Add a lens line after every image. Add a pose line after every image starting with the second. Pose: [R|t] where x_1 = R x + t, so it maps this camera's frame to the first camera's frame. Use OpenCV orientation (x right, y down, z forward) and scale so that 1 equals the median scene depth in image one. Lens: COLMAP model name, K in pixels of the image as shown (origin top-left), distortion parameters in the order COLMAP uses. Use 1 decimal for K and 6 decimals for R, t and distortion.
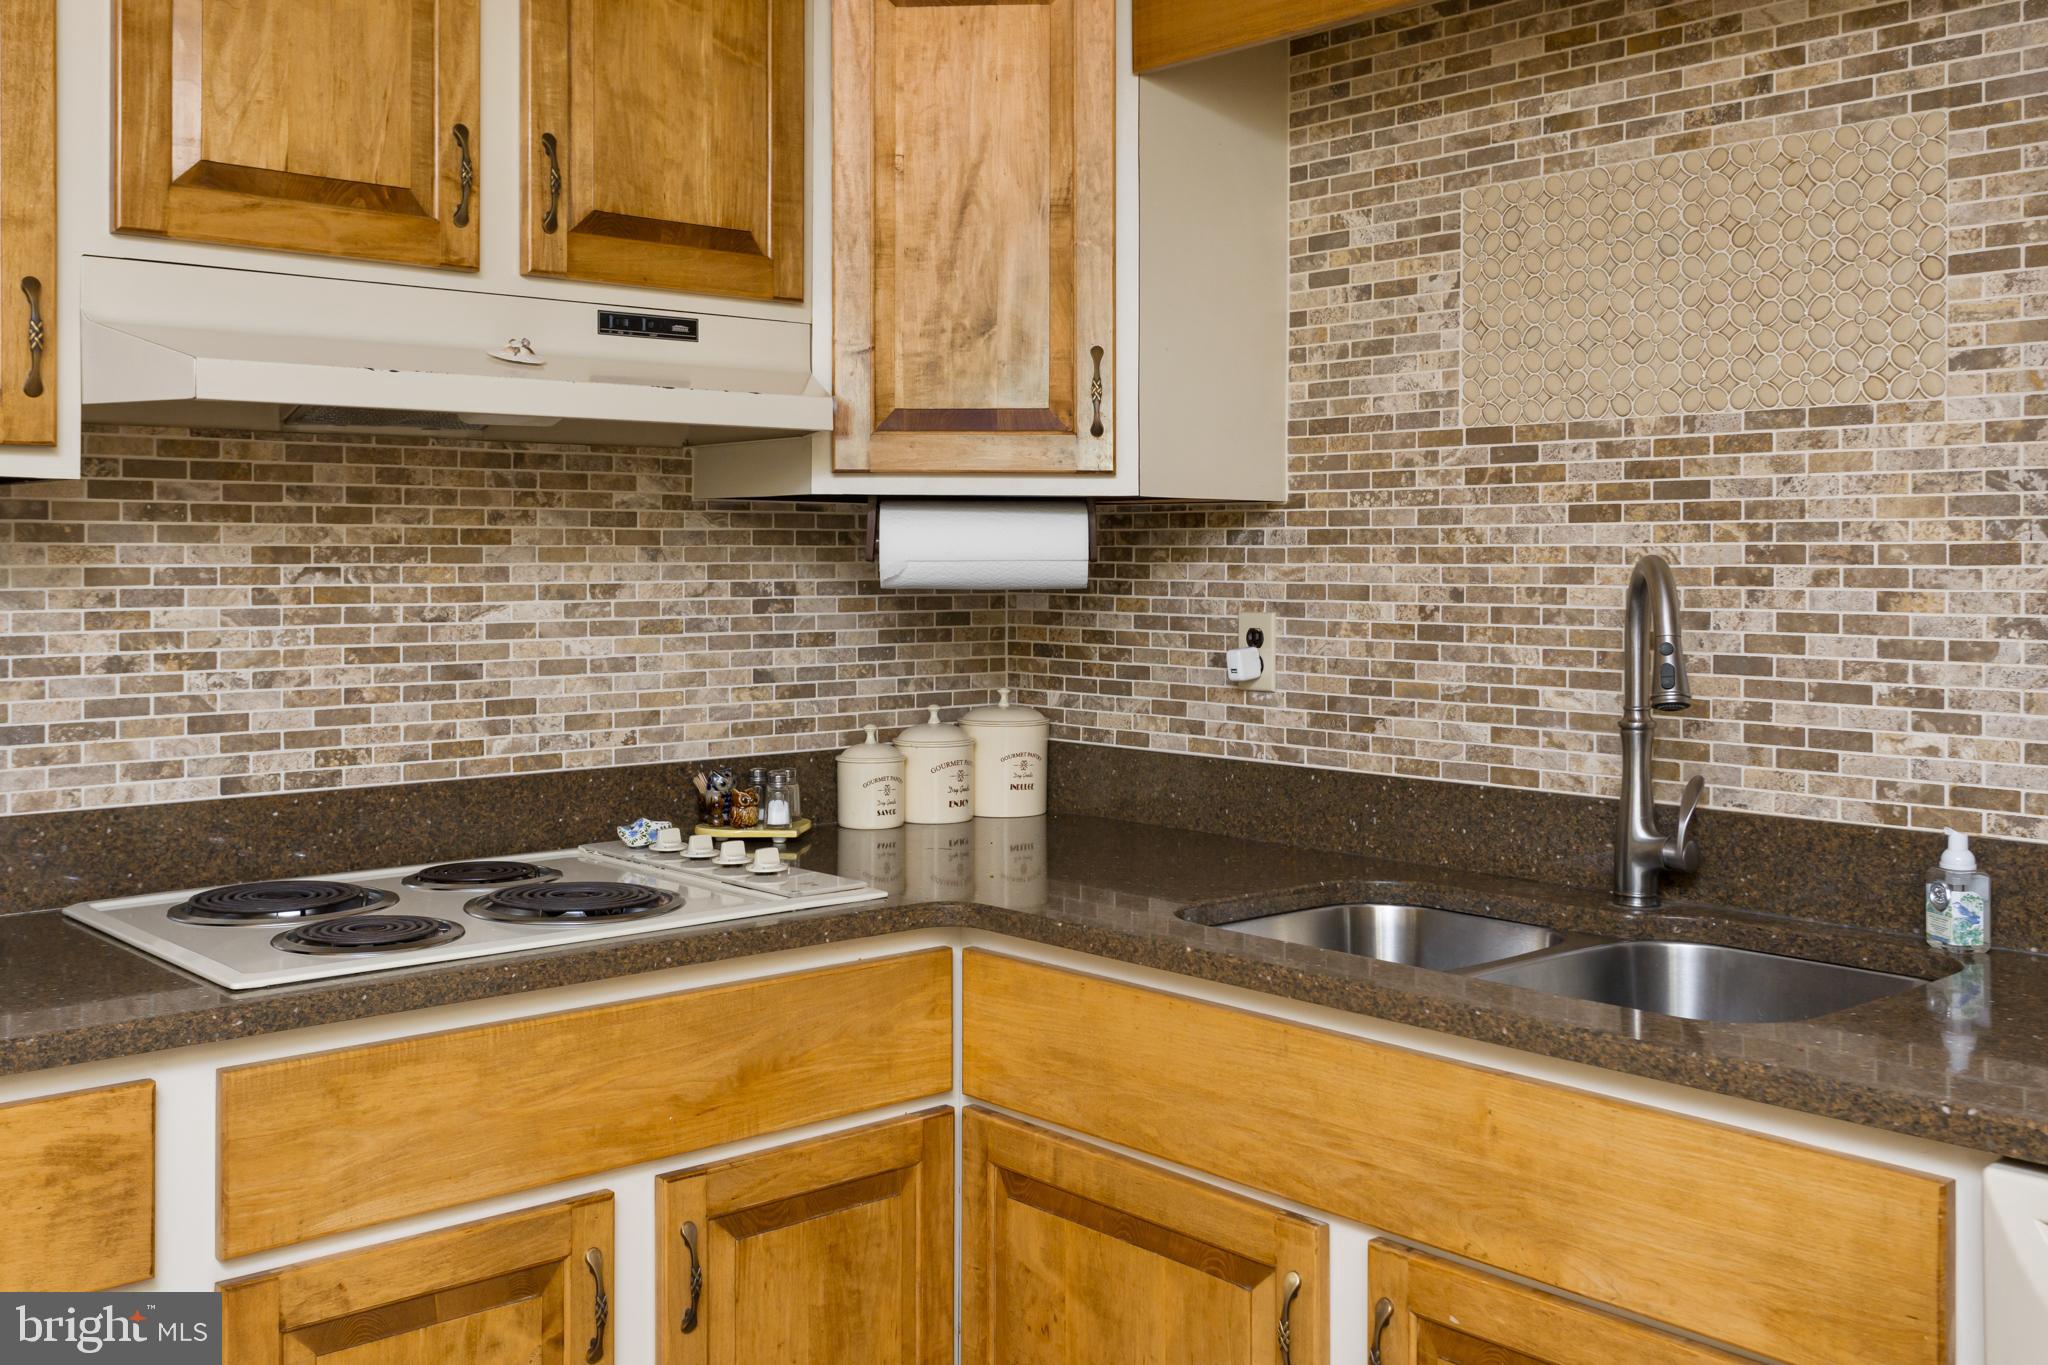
lens RADIAL K [[1964.6, 0, 1017.4], [0, 1964.6, 554.8], [0, 0, 1]] dist [0.010038, 0.000000]
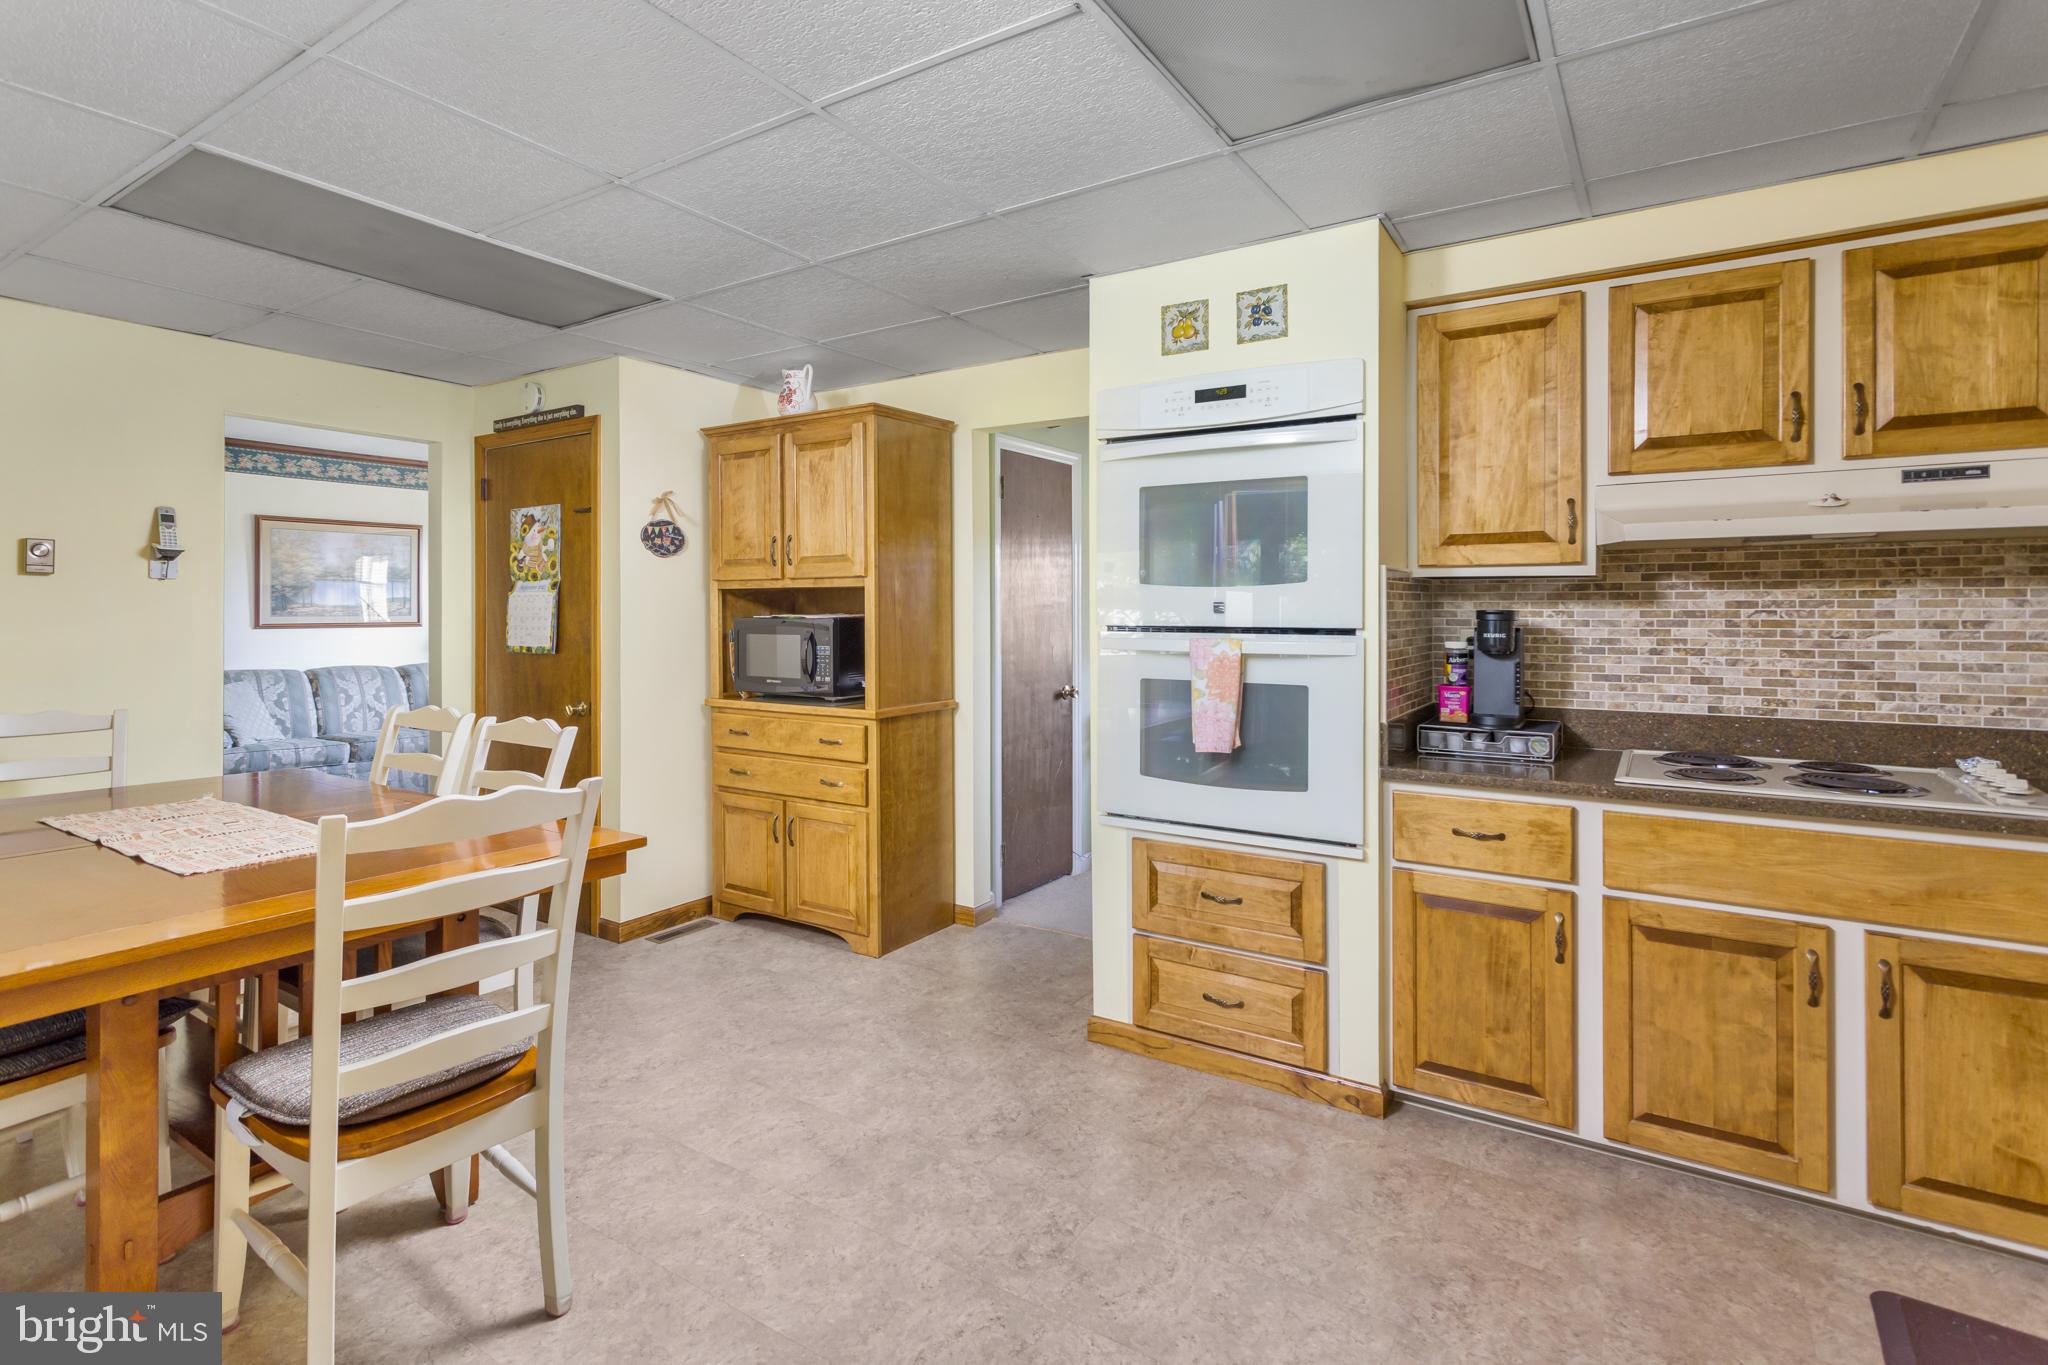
lens RADIAL K [[973.5, 0, 1037.6], [0, 973.5, 609.2], [0, 0, 1]] dist [-0.005141, -0.002596]
pose [[0.272389, -0.000022, -0.962187, 0.433801], [0.004549, 0.999989, 0.001265, 0.000335], [0.962176, -0.004722, 0.272386, -0.021741]]
